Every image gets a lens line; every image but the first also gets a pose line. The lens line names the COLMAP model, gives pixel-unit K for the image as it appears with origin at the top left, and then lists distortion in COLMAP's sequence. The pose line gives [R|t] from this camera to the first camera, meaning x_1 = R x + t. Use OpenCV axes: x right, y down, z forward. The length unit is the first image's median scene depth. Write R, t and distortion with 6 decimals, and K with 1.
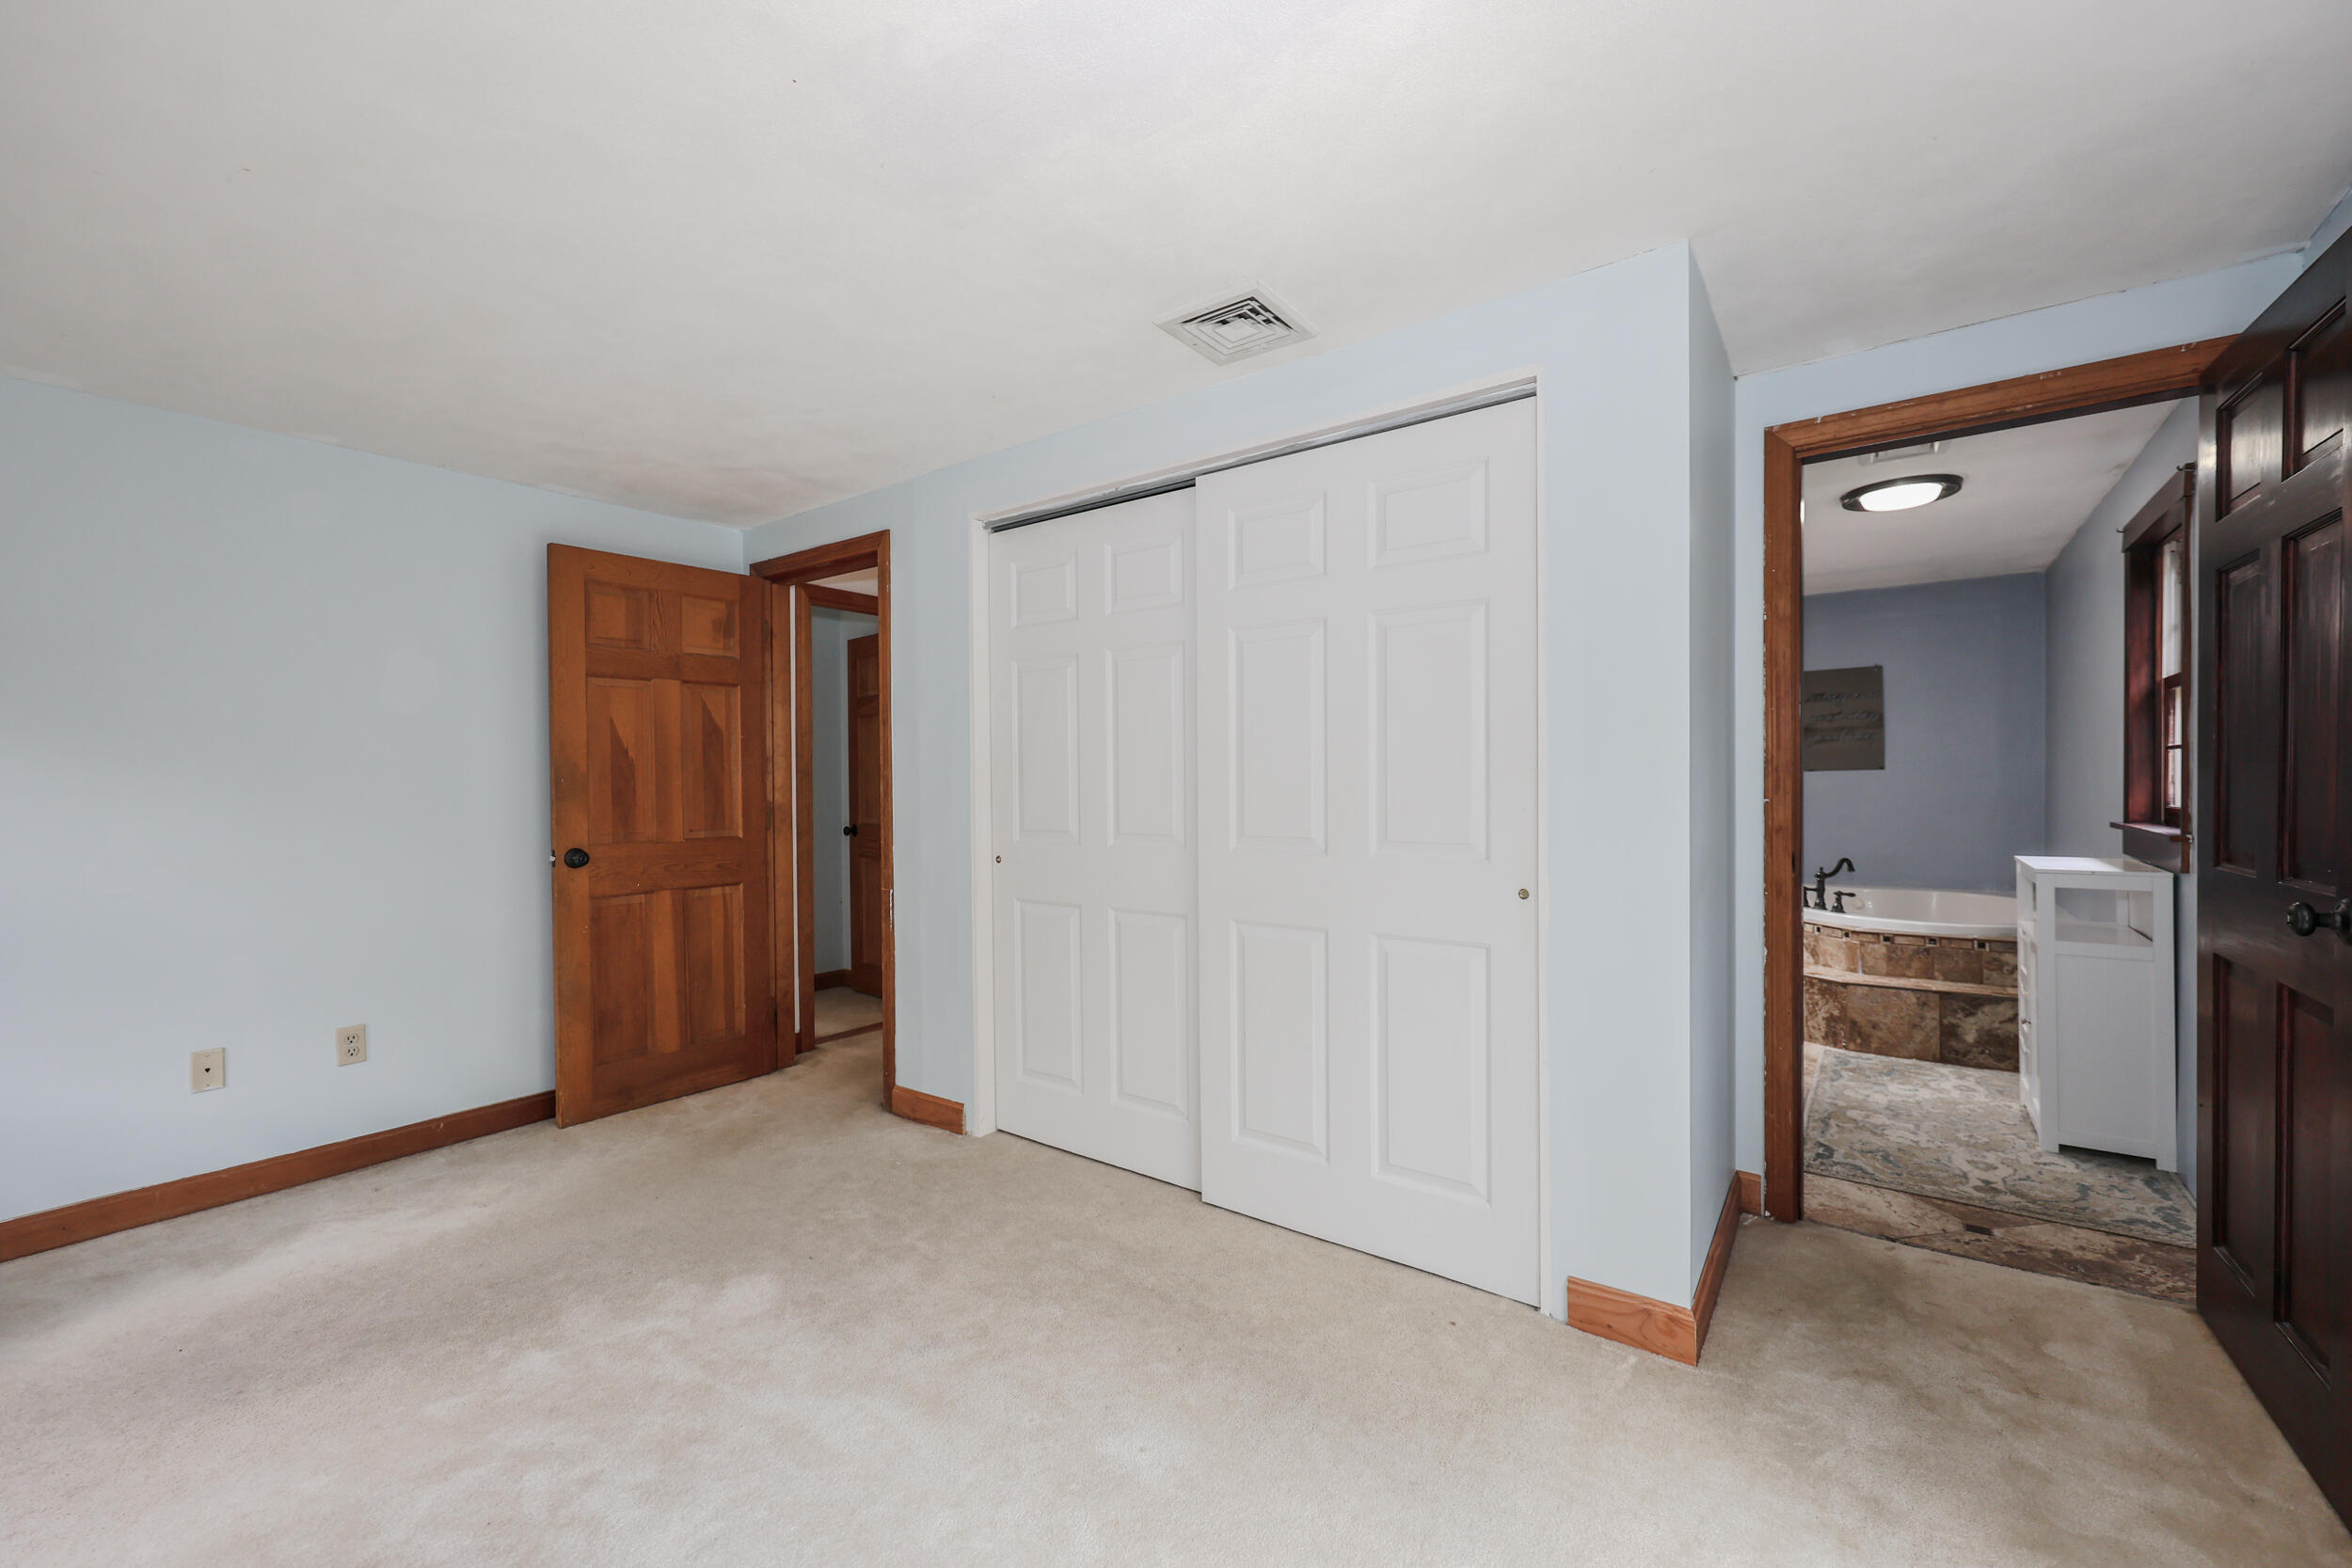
lens RADIAL K [[957.9, 0, 1170.8], [0, 957.9, 780.0], [0, 0, 1]] dist [0.000941, 0.000014]
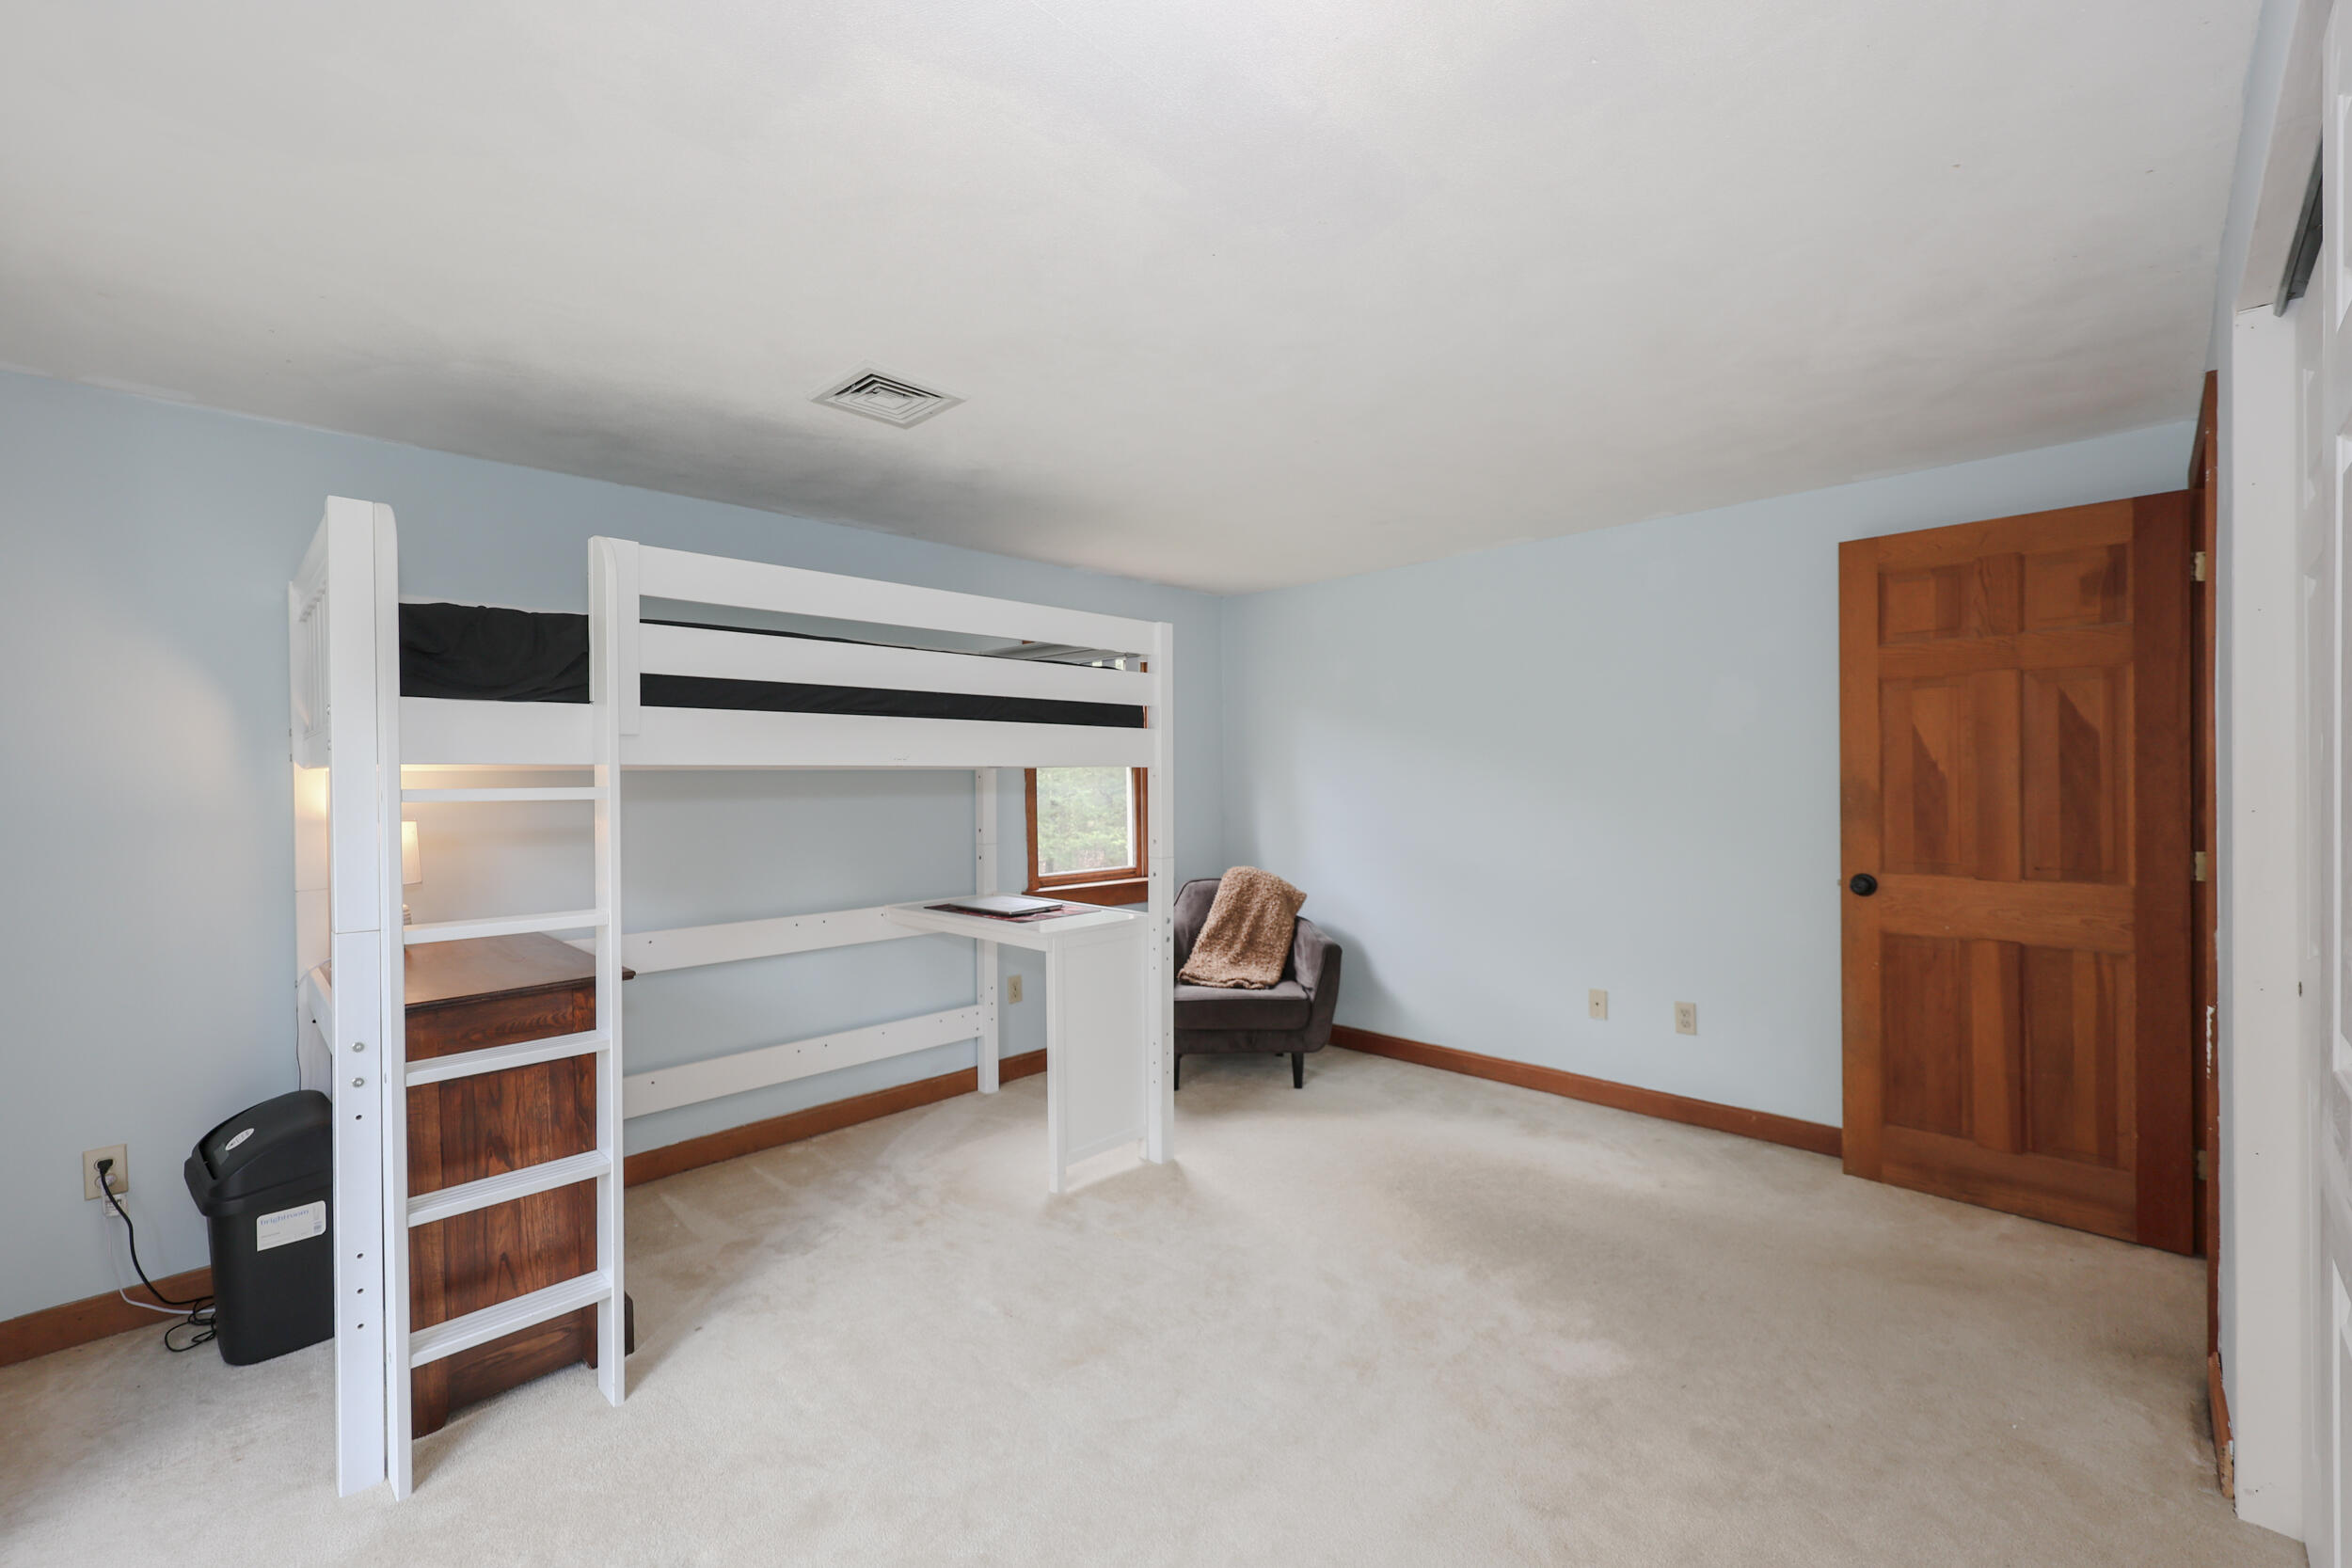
lens RADIAL K [[957.9, 0, 1170.8], [0, 957.9, 780.0], [0, 0, 1]] dist [0.000941, 0.000014]
pose [[-0.137569, 0.011792, -0.990422, 0.365431], [0.011006, 0.999886, 0.010376, -0.034449], [0.990431, -0.009474, -0.137683, 0.478377]]
